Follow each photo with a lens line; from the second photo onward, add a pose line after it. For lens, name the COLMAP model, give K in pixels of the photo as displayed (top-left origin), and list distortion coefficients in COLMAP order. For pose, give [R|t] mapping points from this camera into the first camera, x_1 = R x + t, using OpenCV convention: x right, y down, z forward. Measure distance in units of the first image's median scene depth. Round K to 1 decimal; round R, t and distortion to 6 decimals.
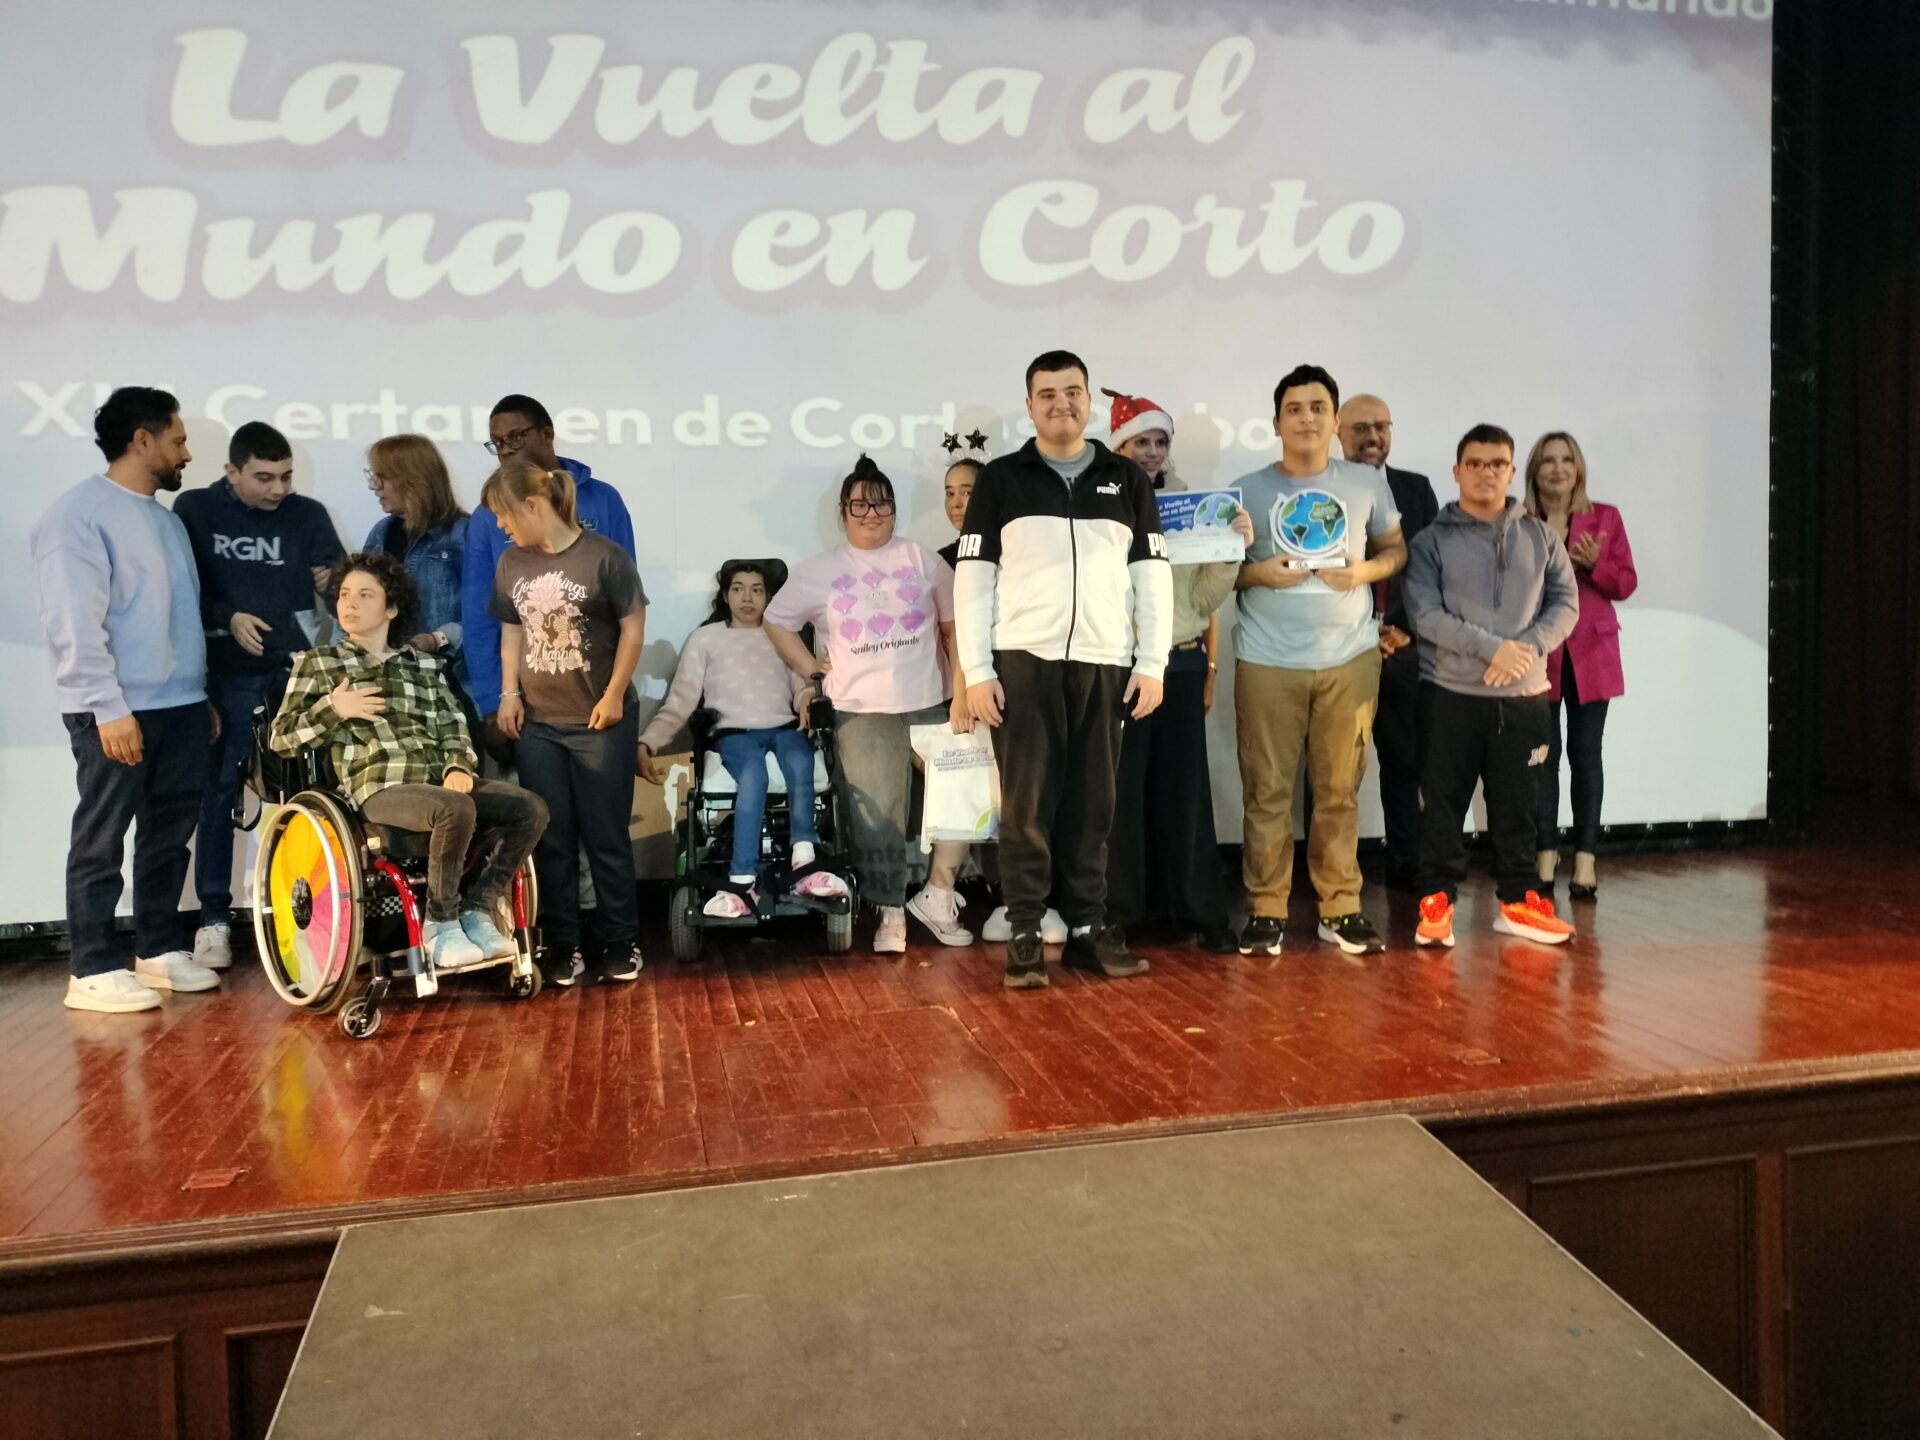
lens RADIAL K [[1431.0, 0, 892.9], [0, 1431.0, 708.0], [0, 0, 1]] dist [0.055542, -0.074336]
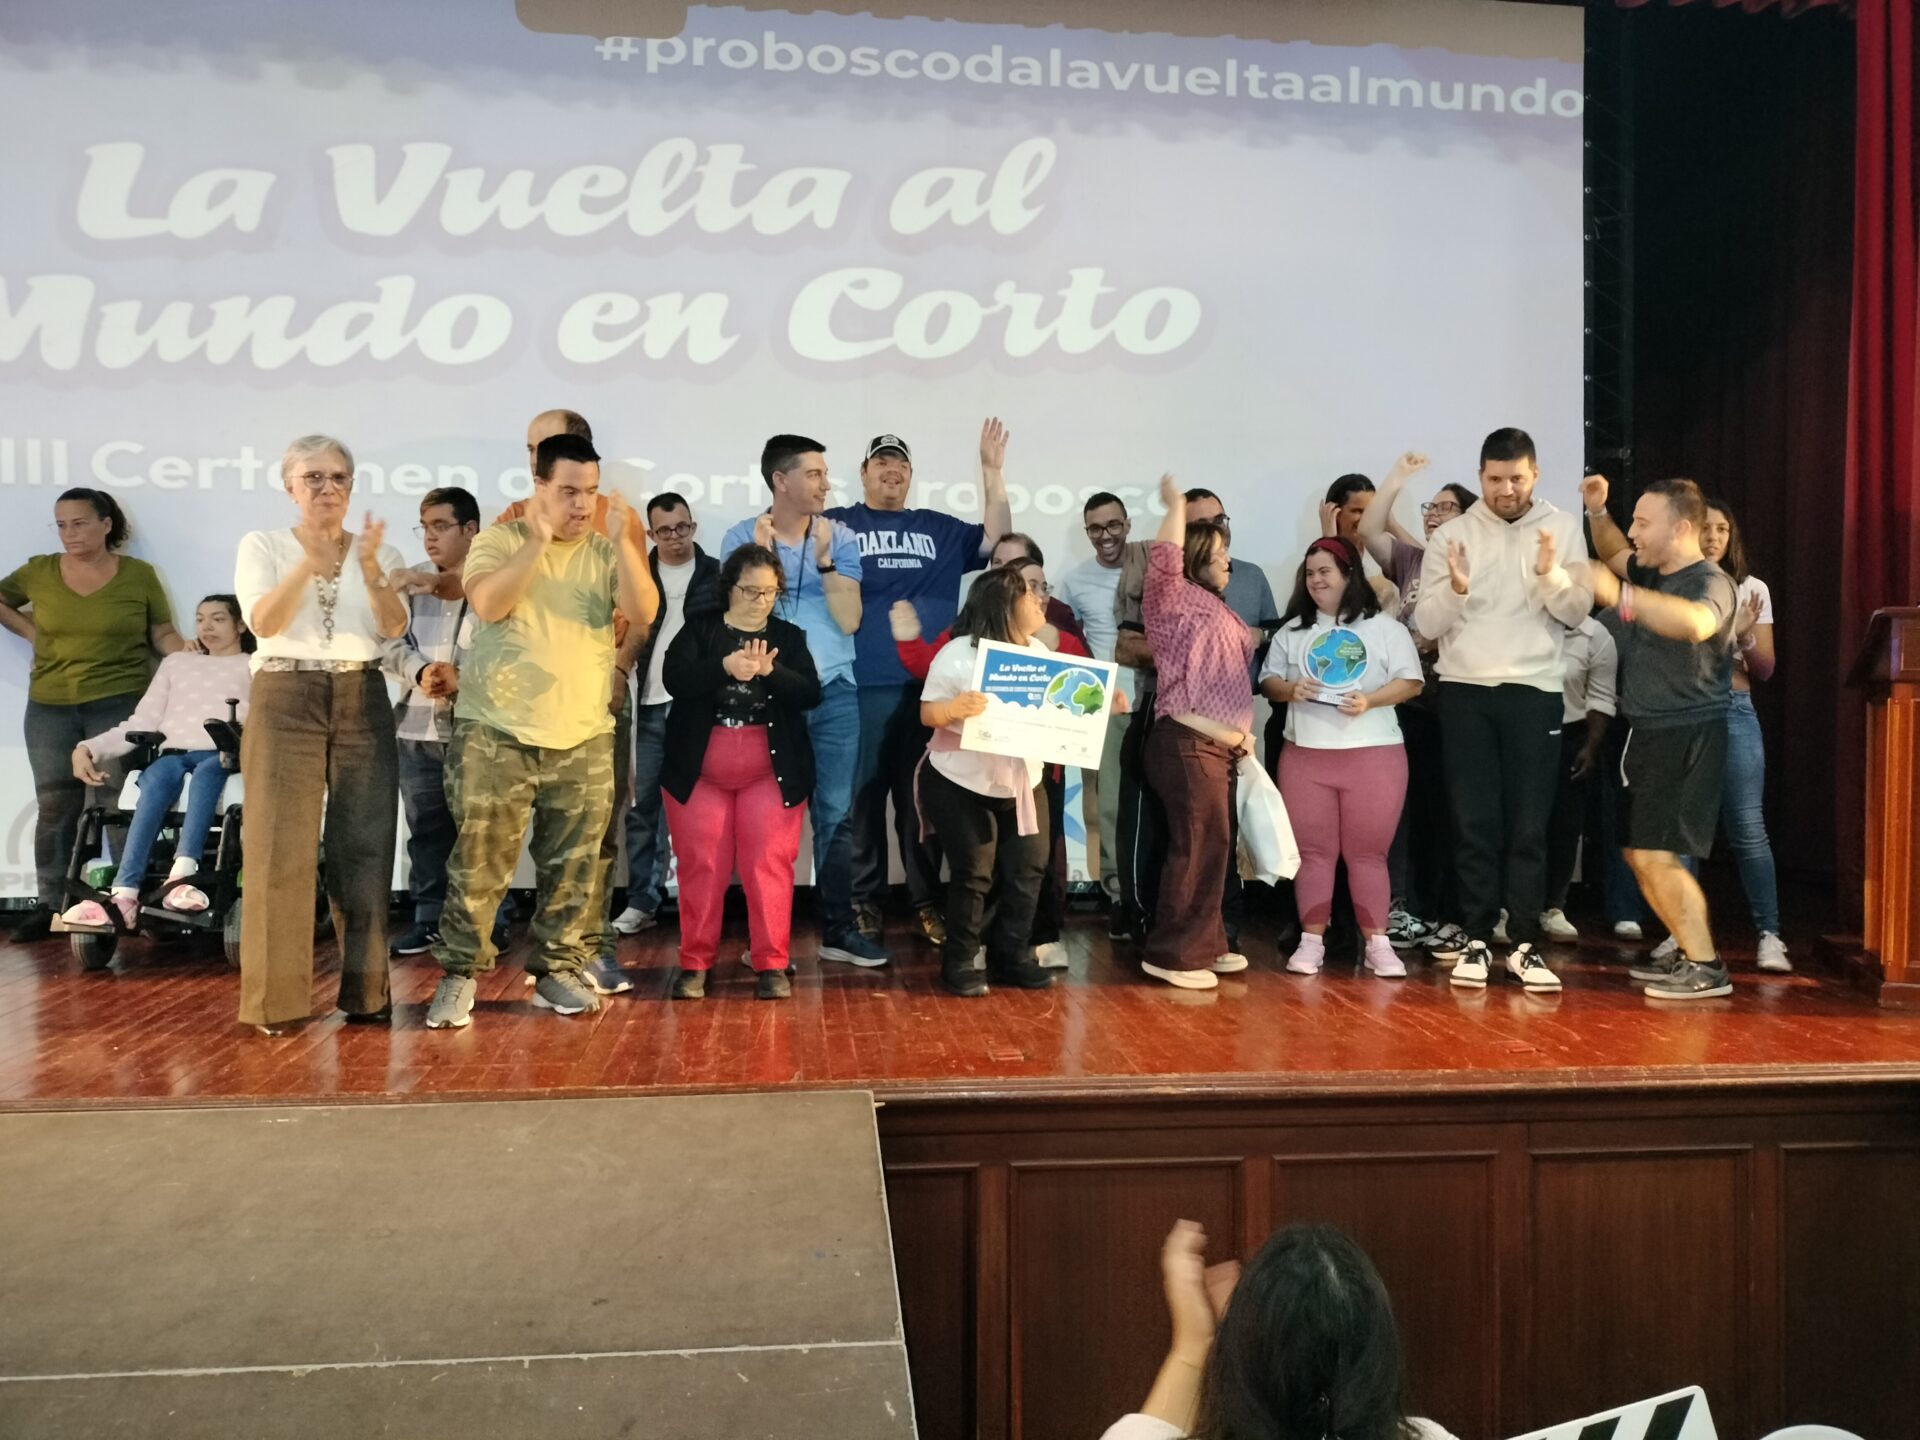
lens RADIAL K [[1442.7, 0, 973.0], [0, 1442.7, 718.6], [0, 0, 1]] dist [0.063900, -0.091221]
pose [[0.994066, 0.031958, -0.103981, 0.336302], [-0.036193, 0.998579, -0.039106, 0.019270], [0.102583, 0.042637, 0.993810, -0.082899]]
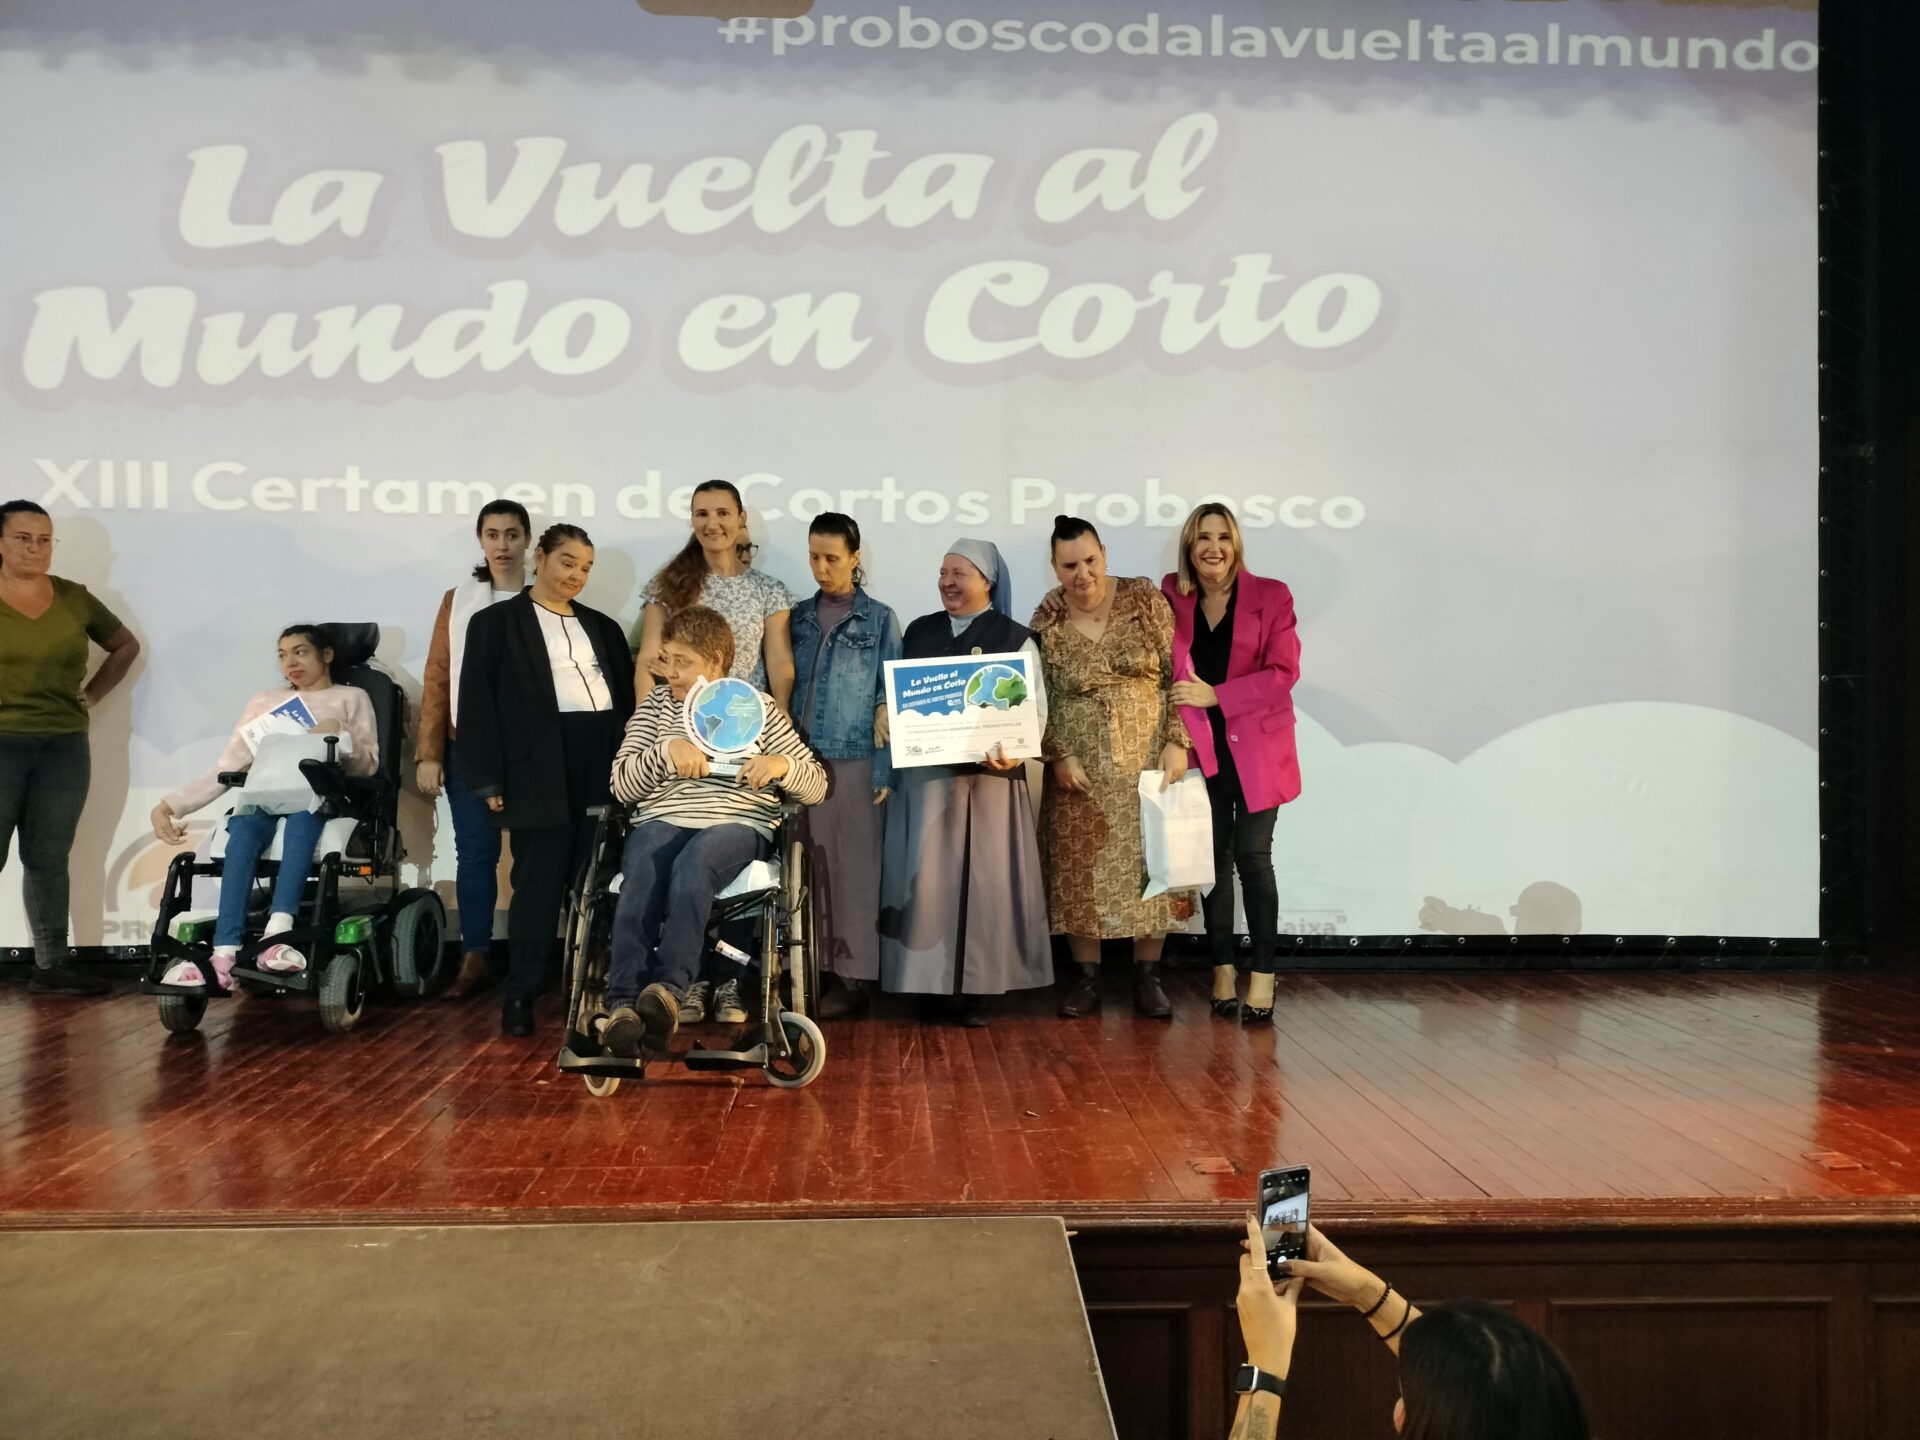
lens RADIAL K [[1413.9, 0, 964.4], [0, 1413.9, 712.7], [0, 0, 1]] dist [0.056973, -0.069221]
pose [[0.984903, 0.026610, -0.171048, 0.273807], [-0.036439, 0.997844, -0.054580, 0.004881], [0.169227, 0.059989, 0.983750, 0.037964]]
